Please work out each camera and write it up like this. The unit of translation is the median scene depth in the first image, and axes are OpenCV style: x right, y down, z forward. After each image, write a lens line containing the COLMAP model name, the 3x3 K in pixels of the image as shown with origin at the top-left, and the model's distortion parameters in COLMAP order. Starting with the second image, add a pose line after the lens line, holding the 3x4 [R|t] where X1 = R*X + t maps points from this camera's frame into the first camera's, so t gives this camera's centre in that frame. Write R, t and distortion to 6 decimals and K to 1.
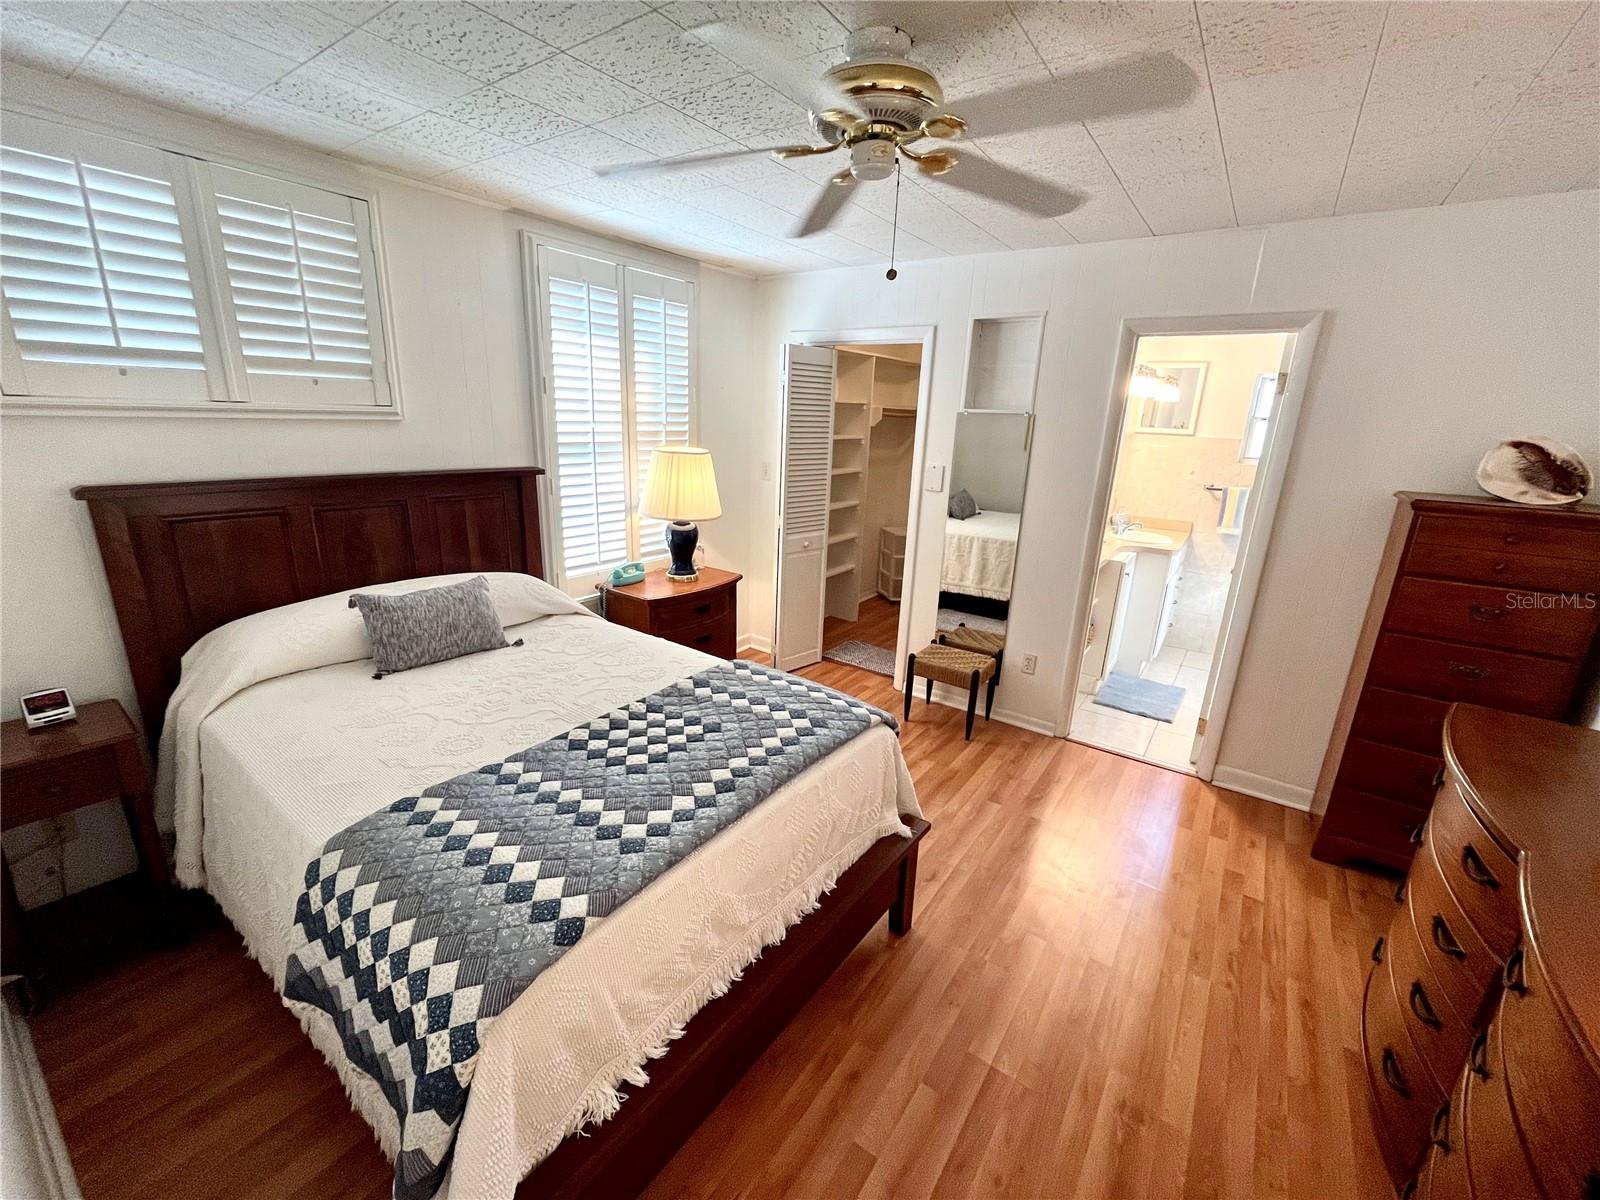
lens RADIAL K [[656.6, 0, 794.6], [0, 656.6, 602.6], [0, 0, 1]] dist [-0.003235, 0.000225]
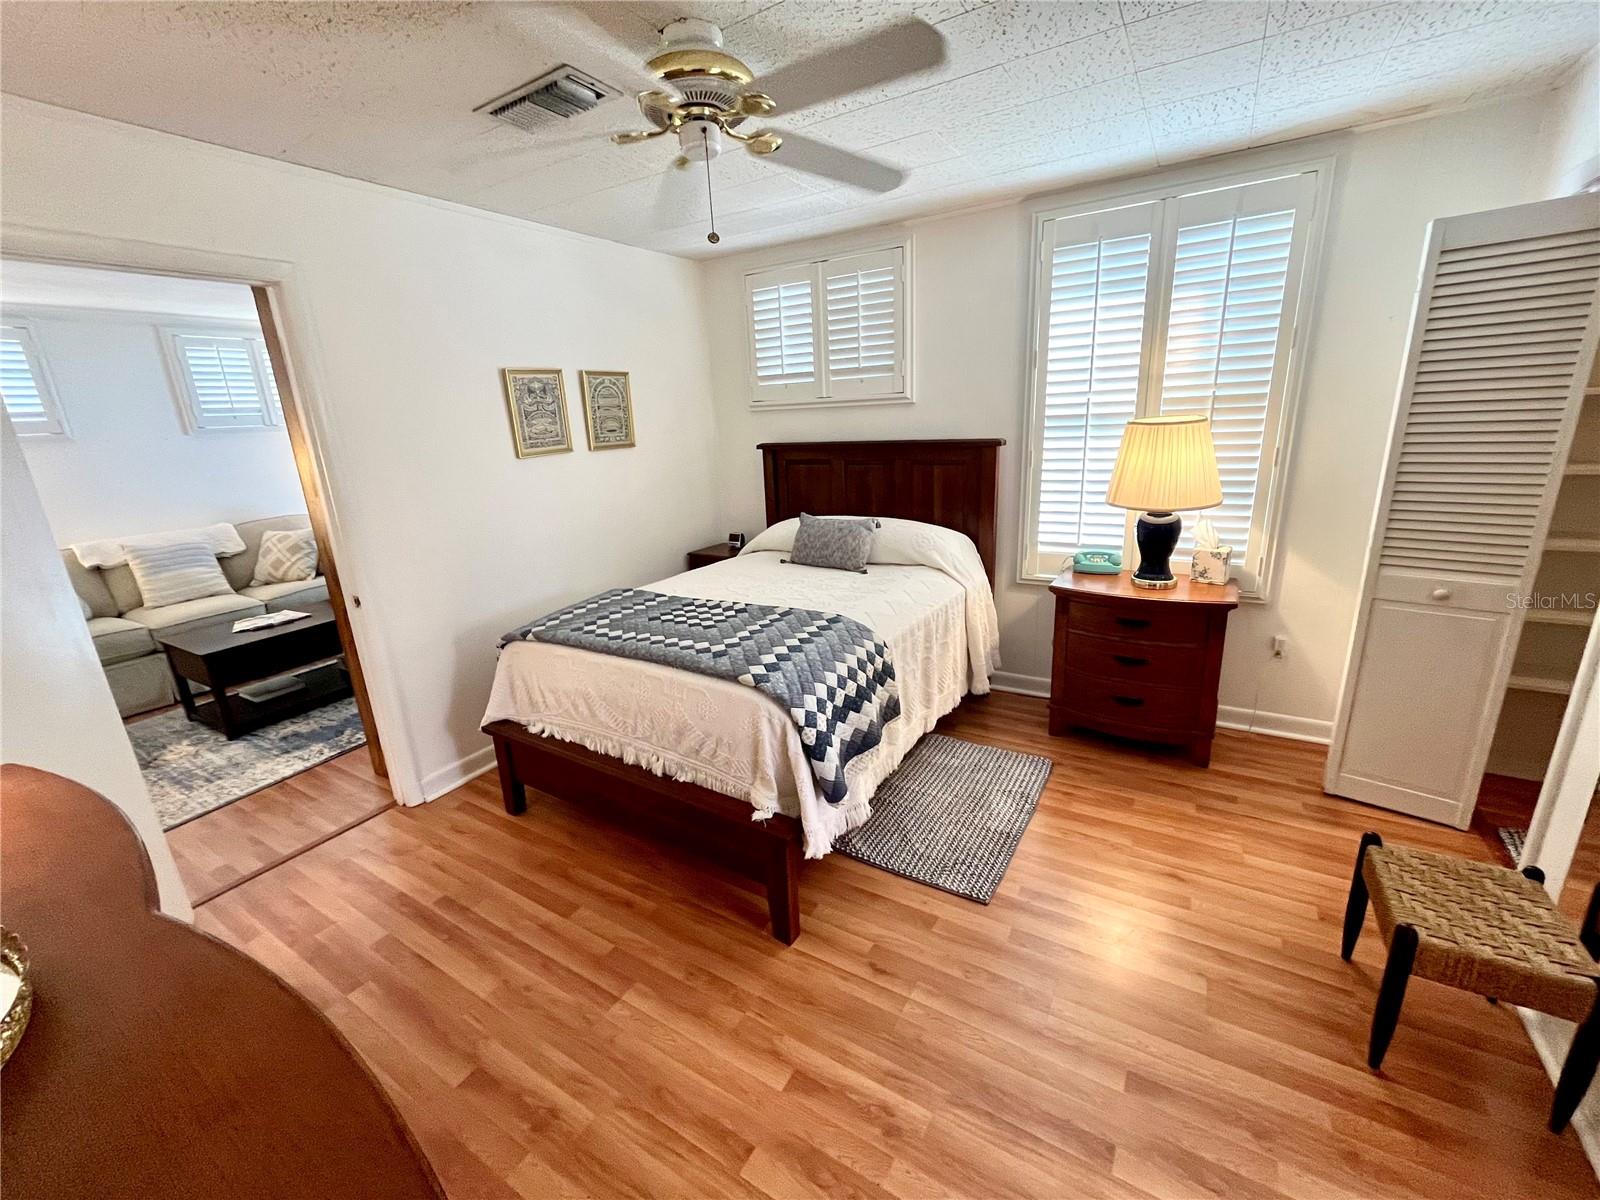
lens RADIAL K [[656.6, 0, 794.6], [0, 656.6, 602.6], [0, 0, 1]] dist [-0.003235, 0.000225]
pose [[0.065096, 0.239938, -0.968603, 1.026892], [-0.226718, 0.948833, 0.219804, -0.164794], [0.971783, 0.205292, 0.116163, 0.883967]]
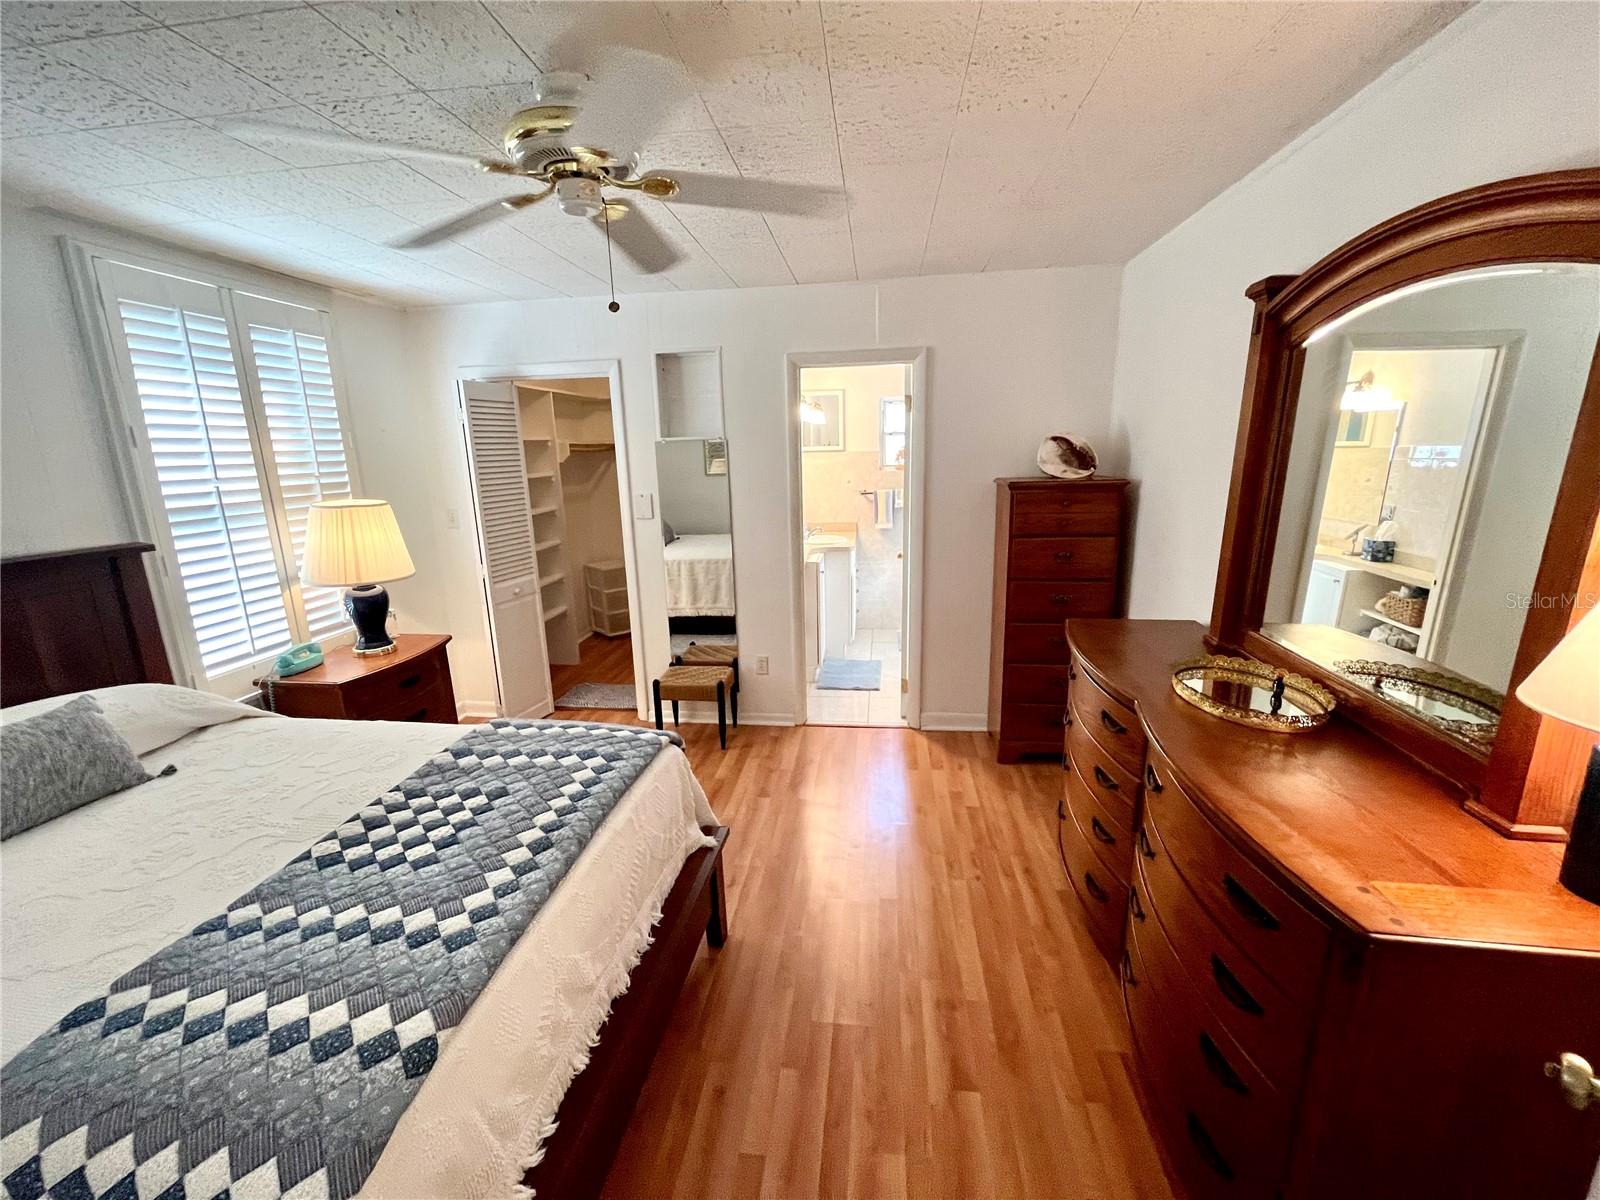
lens RADIAL K [[656.2, 0, 795.7], [0, 656.2, 601.6], [0, 0, 1]] dist [-0.003962, 0.000511]
pose [[0.879260, -0.165864, 0.446531, -0.109120], [0.188581, 0.982036, -0.006557, 0.013374], [-0.437422, 0.089972, 0.894744, -0.006732]]
